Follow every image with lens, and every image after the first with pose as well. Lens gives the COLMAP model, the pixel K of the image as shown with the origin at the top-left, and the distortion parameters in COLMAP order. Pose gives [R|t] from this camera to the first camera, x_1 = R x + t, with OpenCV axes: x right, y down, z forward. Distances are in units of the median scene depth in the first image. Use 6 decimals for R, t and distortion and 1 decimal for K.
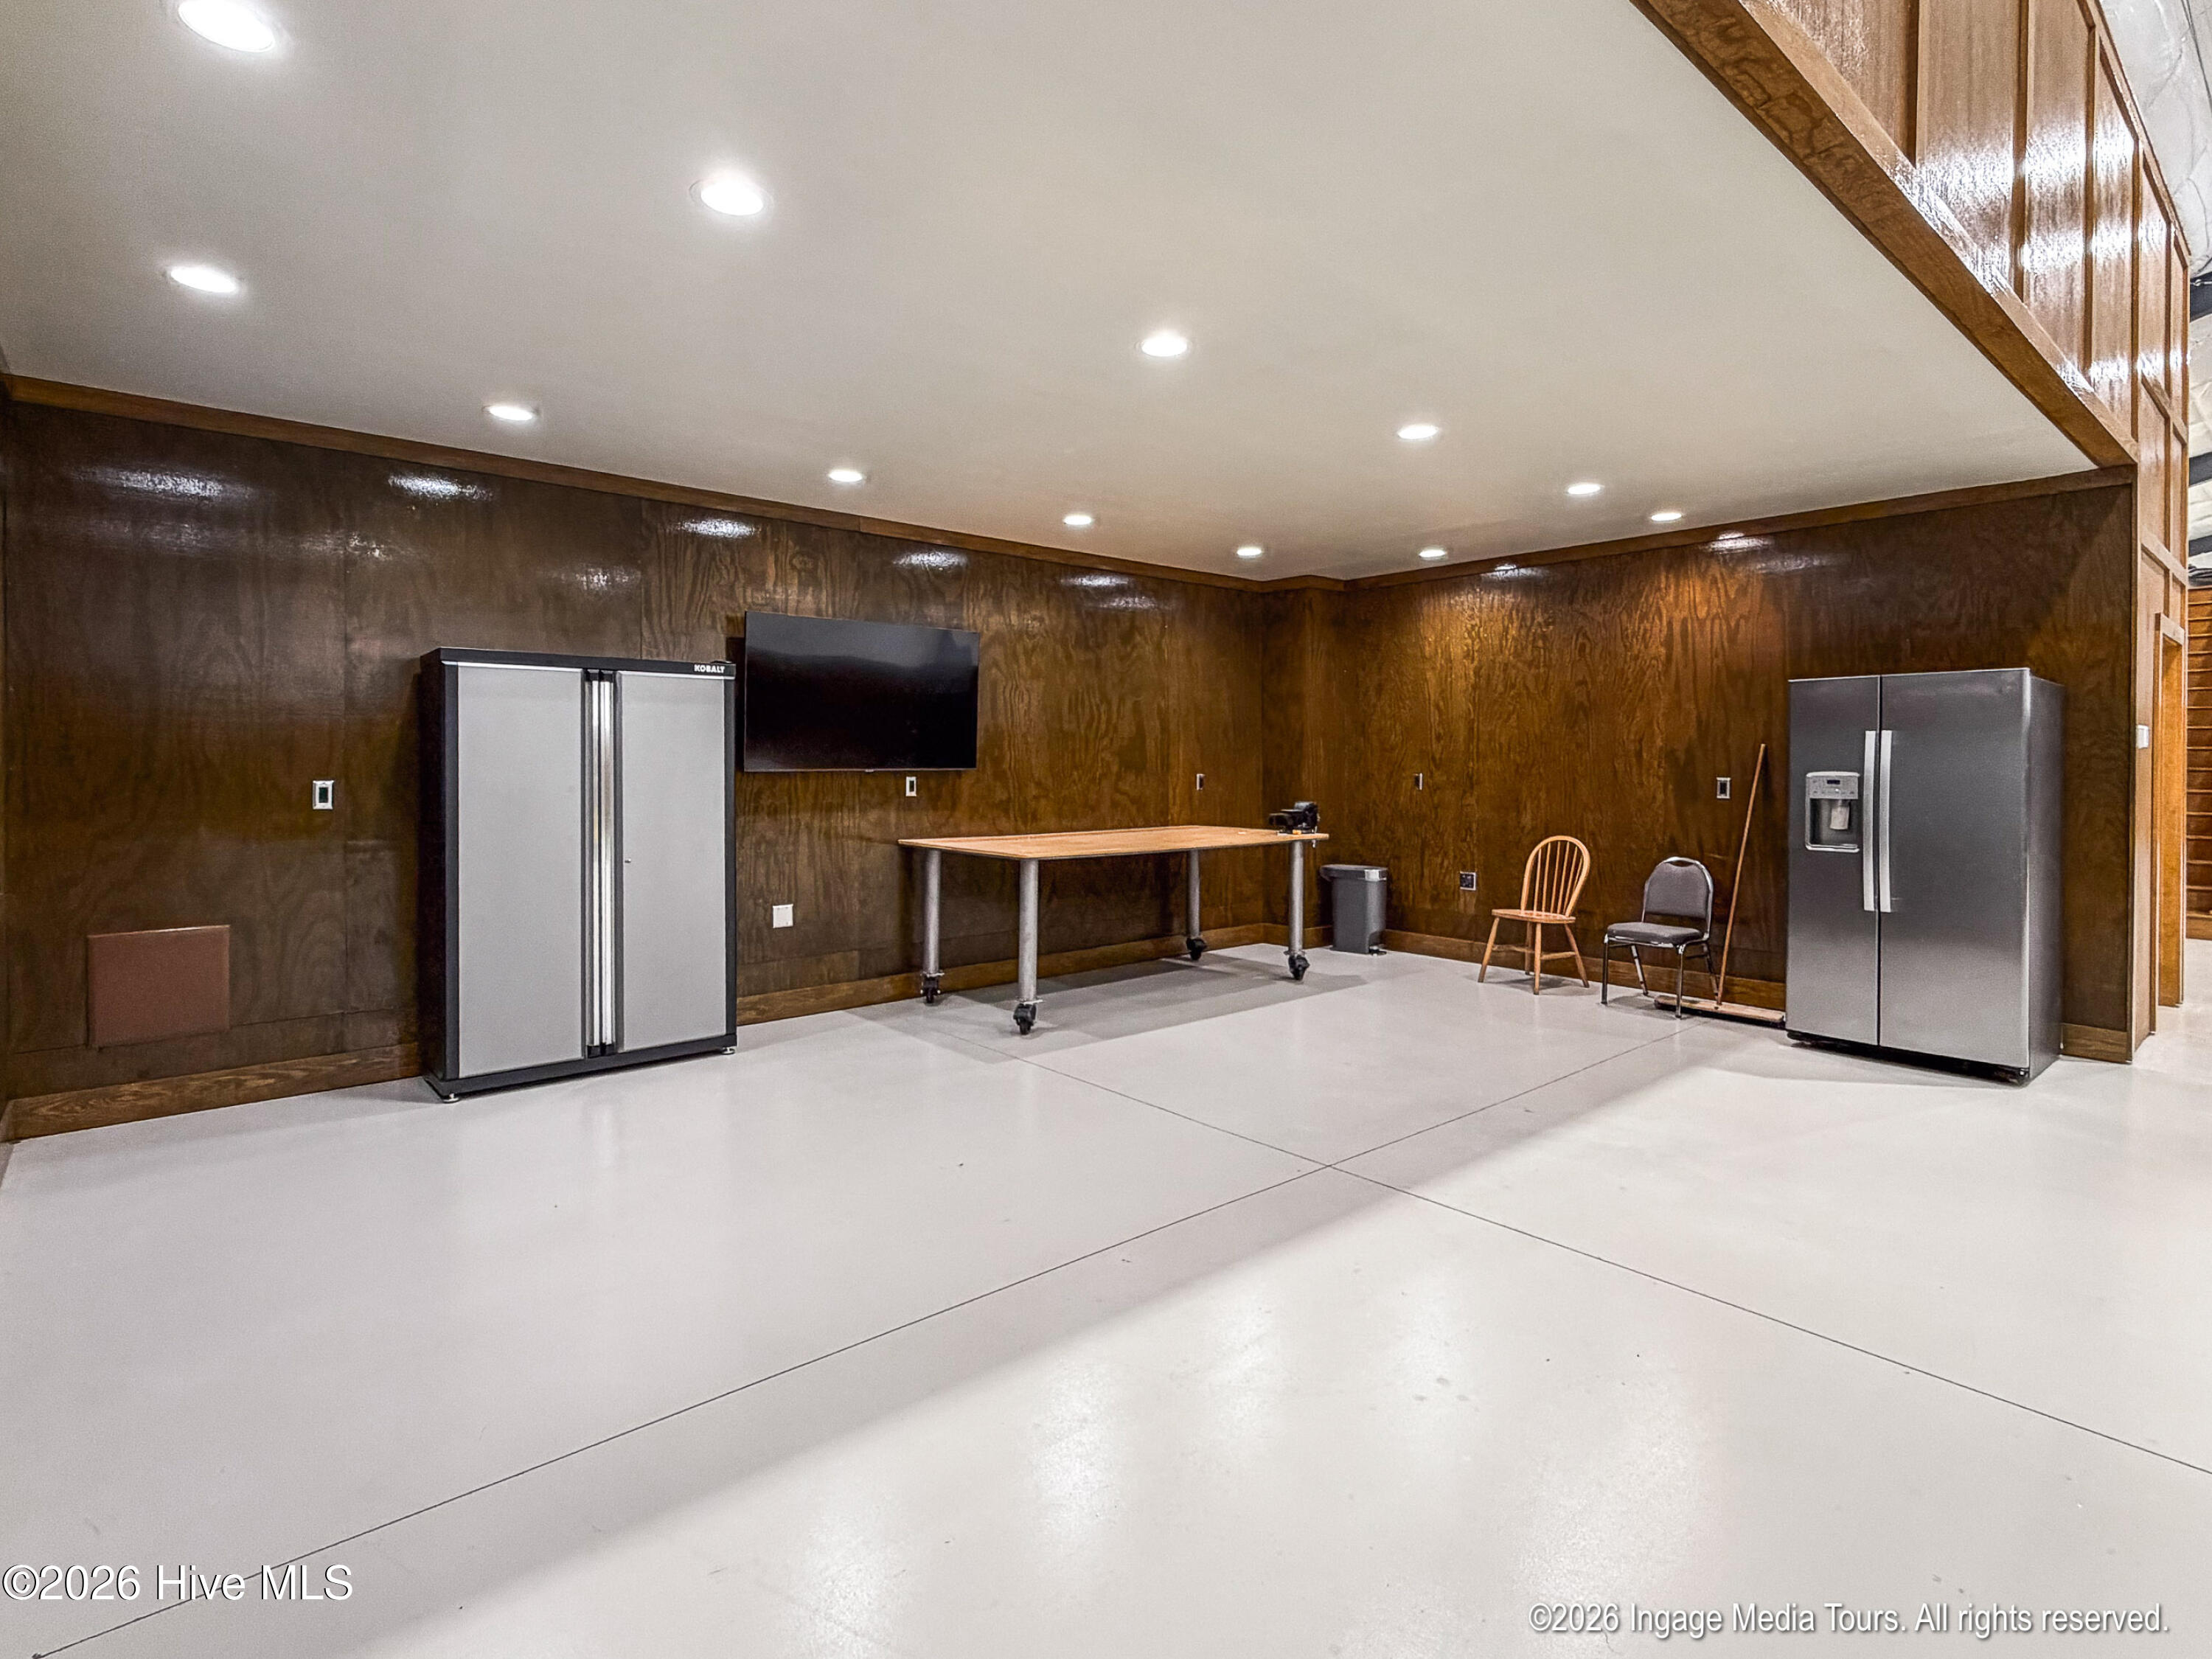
lens RADIAL K [[1118.6, 0, 1106.1], [0, 1118.6, 760.8], [0, 0, 1]] dist [0.000272, 0.008517]
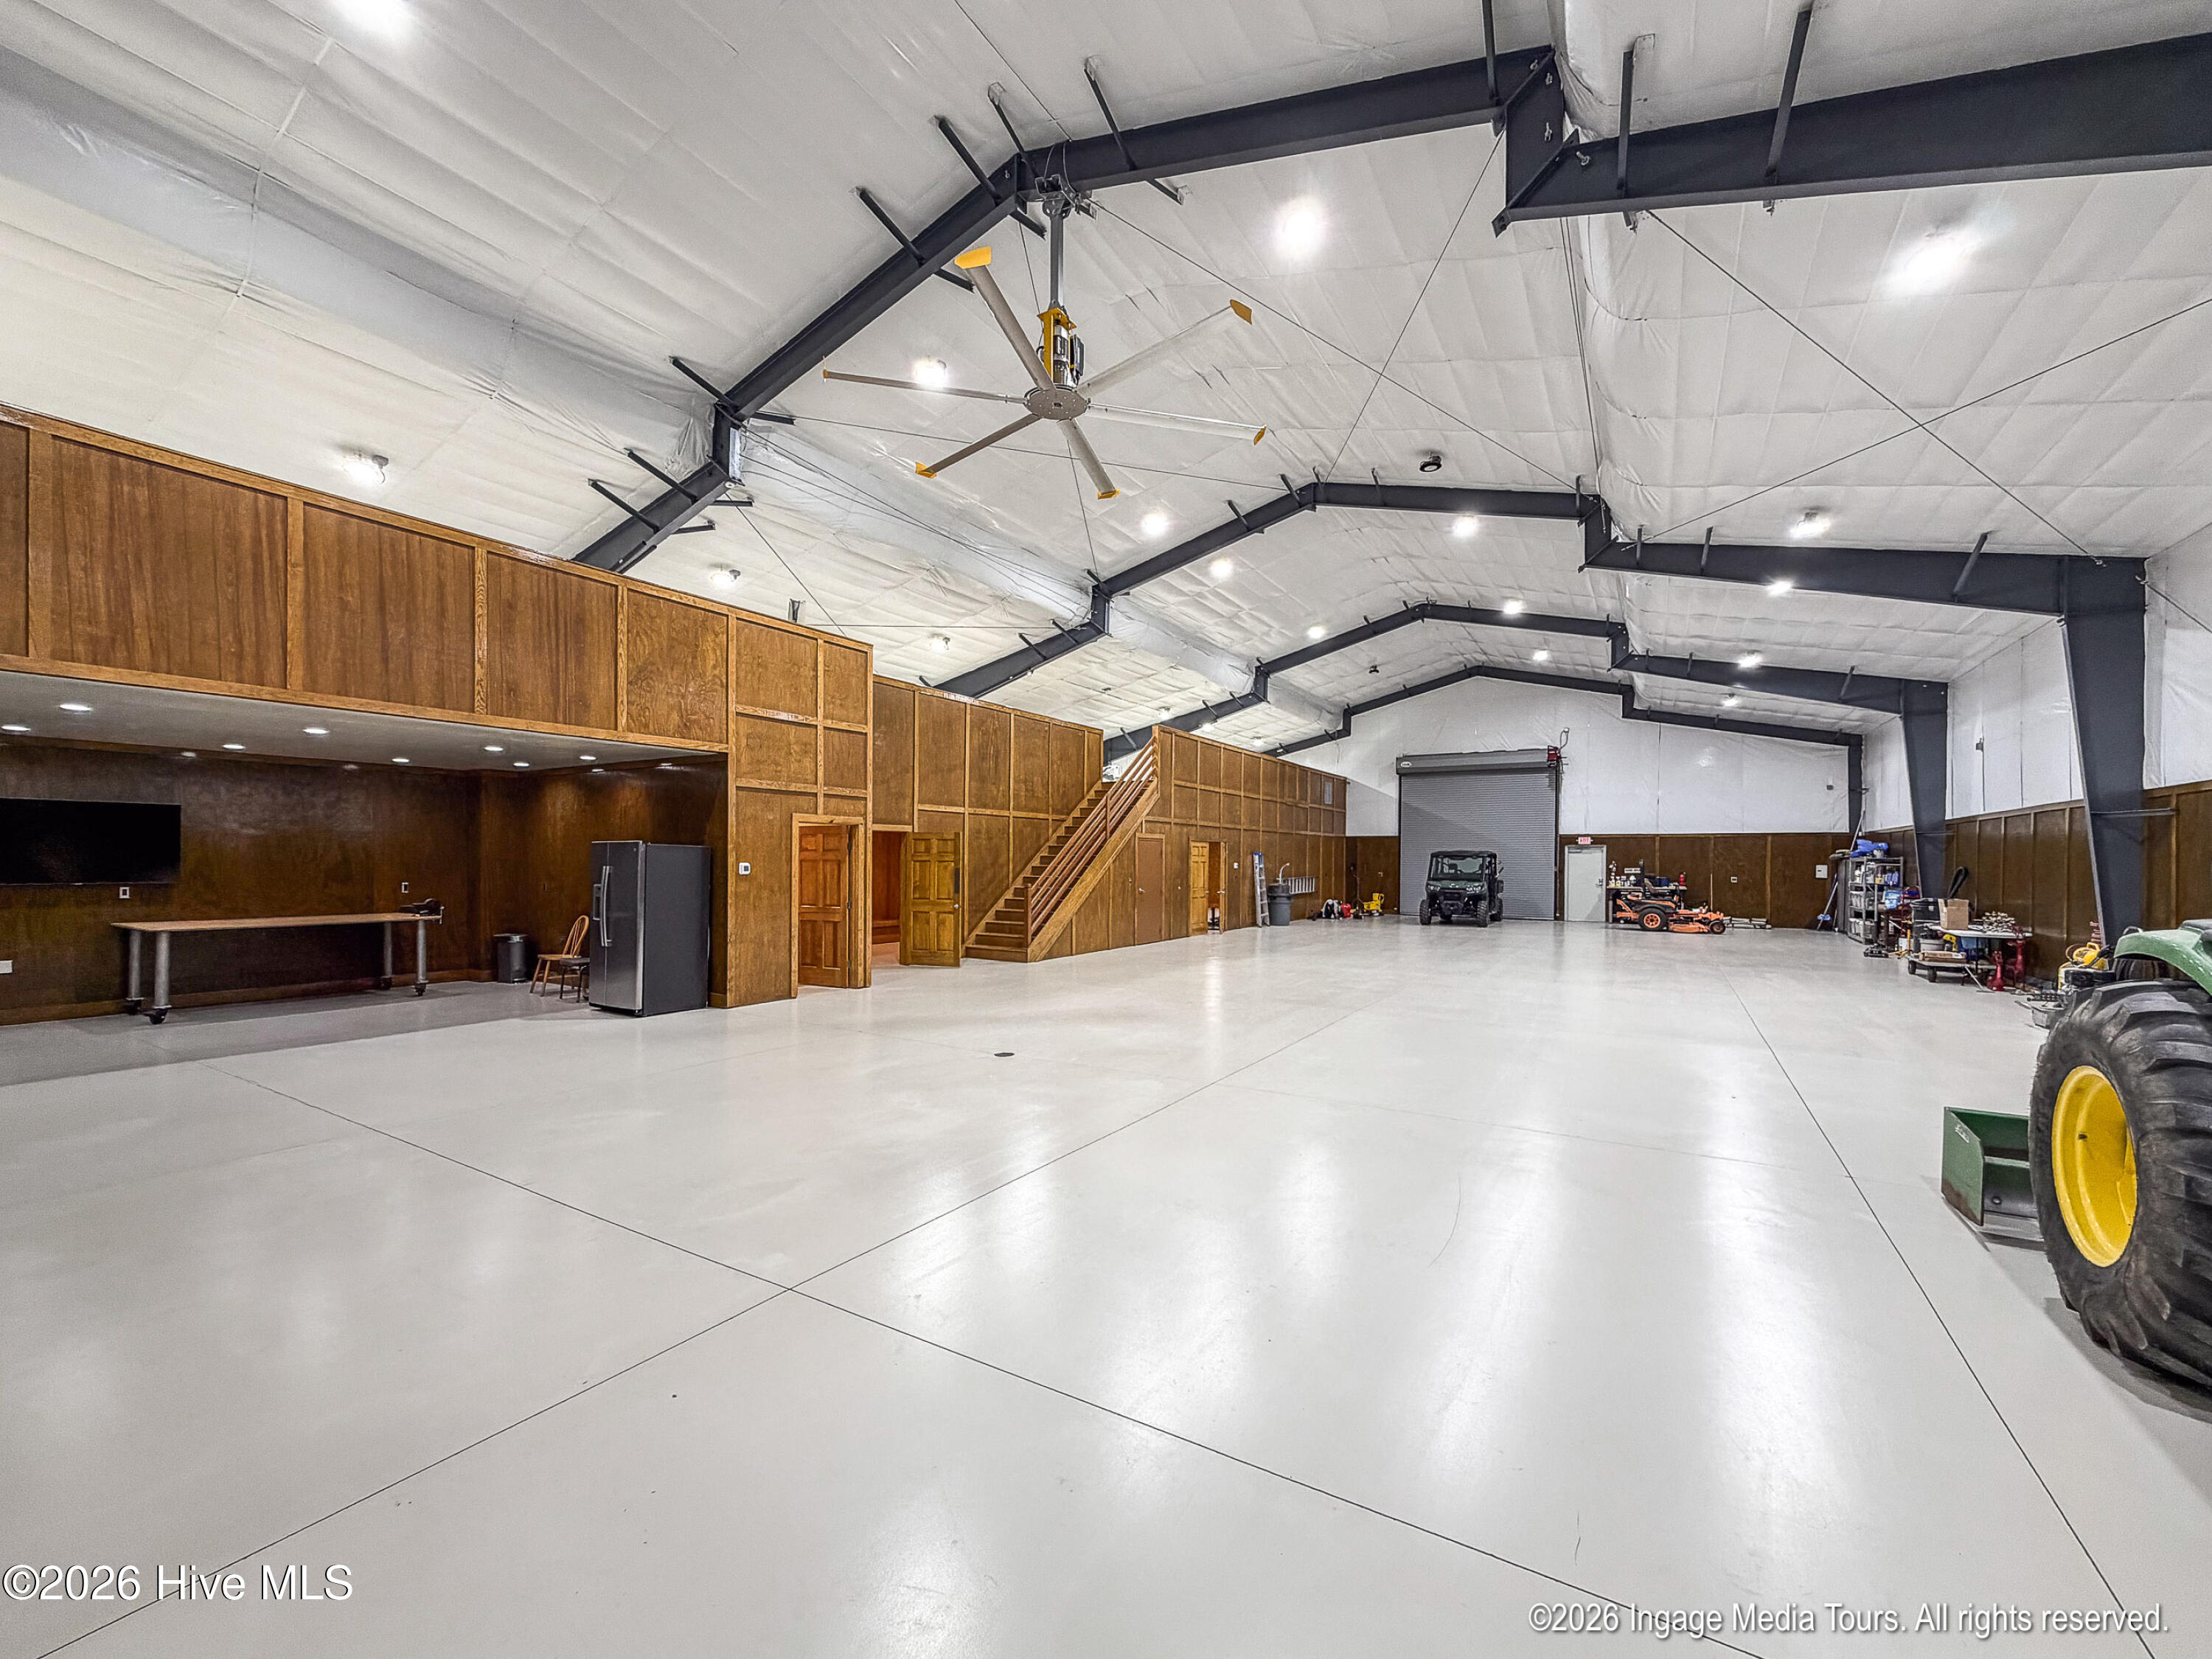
lens RADIAL K [[894.2, 0, 1110.9], [0, 894.2, 857.4], [0, 0, 1]] dist [-0.000715, -0.000010]
pose [[0.951741, 0.006813, 0.306826, 0.911630], [-0.006757, 0.999976, -0.001242, -0.043084], [-0.306827, -0.000891, 0.951765, -0.852740]]
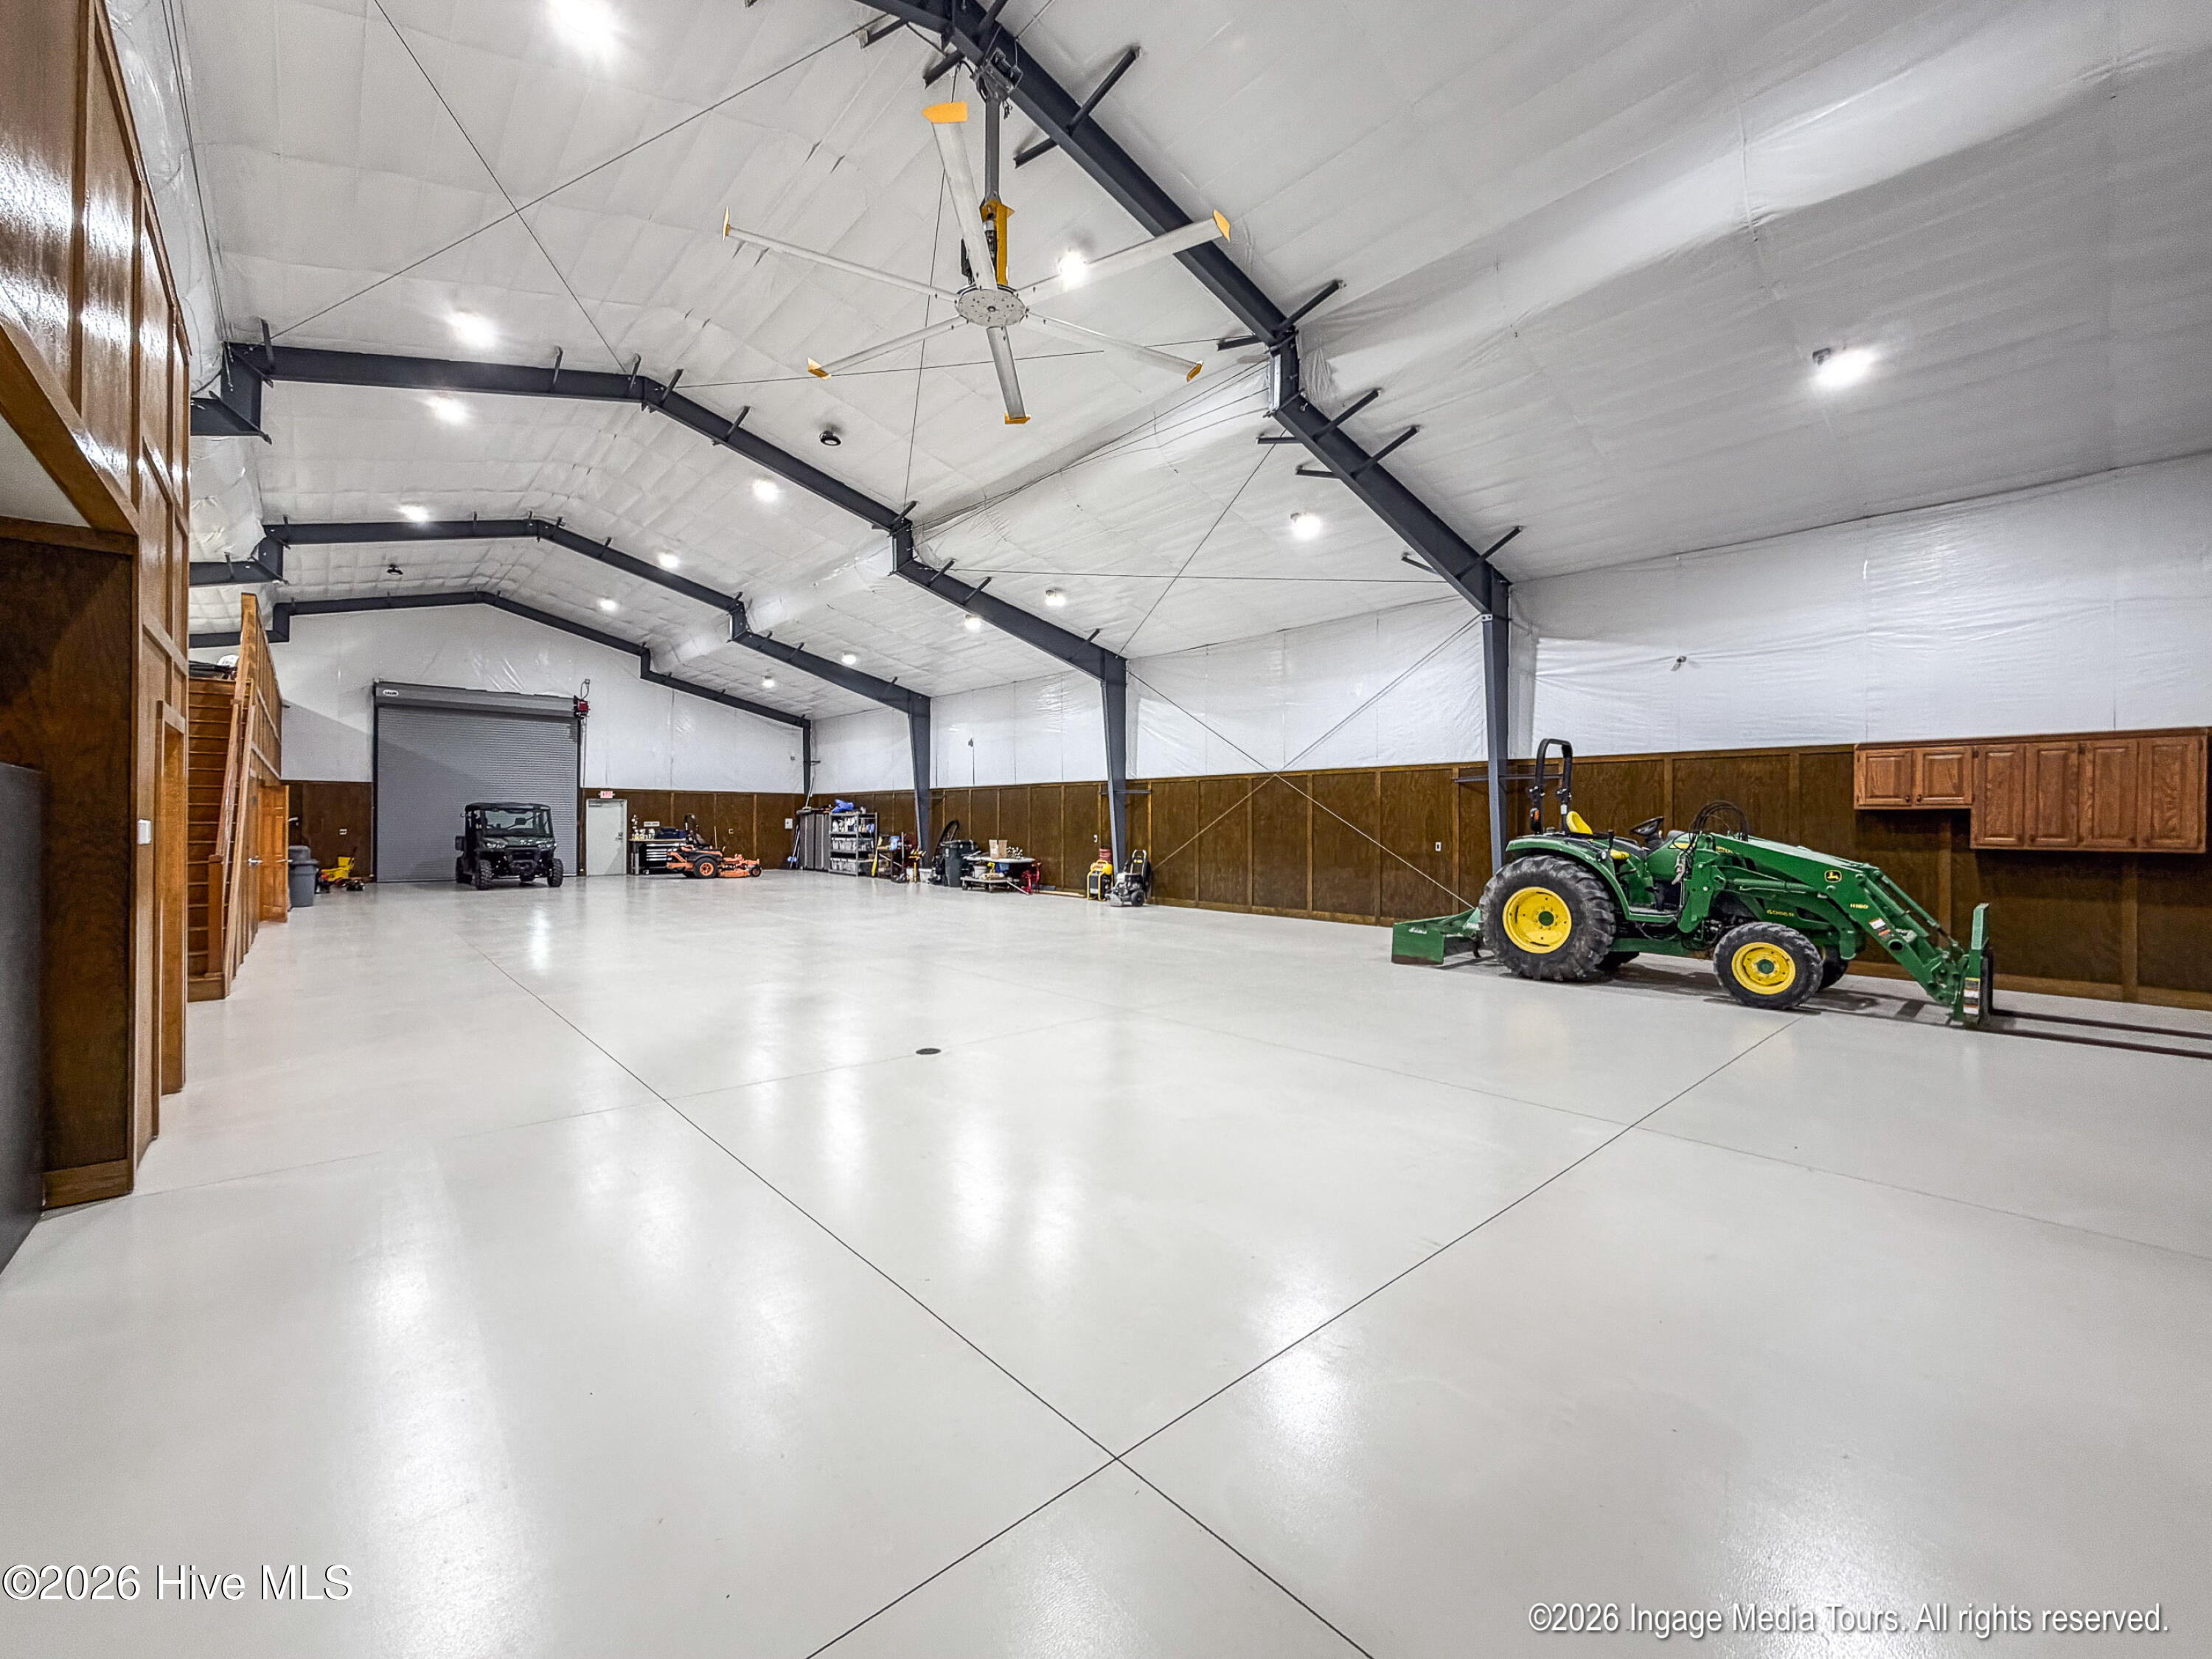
lens RADIAL K [[875.2, 0, 1106.0], [0, 875.2, 829.5], [0, 0, 1]] dist [-0.019360, 0.000082]
pose [[-0.015794, -0.008856, 0.999836, 0.173027], [-0.007570, 0.999933, 0.008737, -0.030952], [-0.999847, -0.007431, -0.015860, 0.183882]]
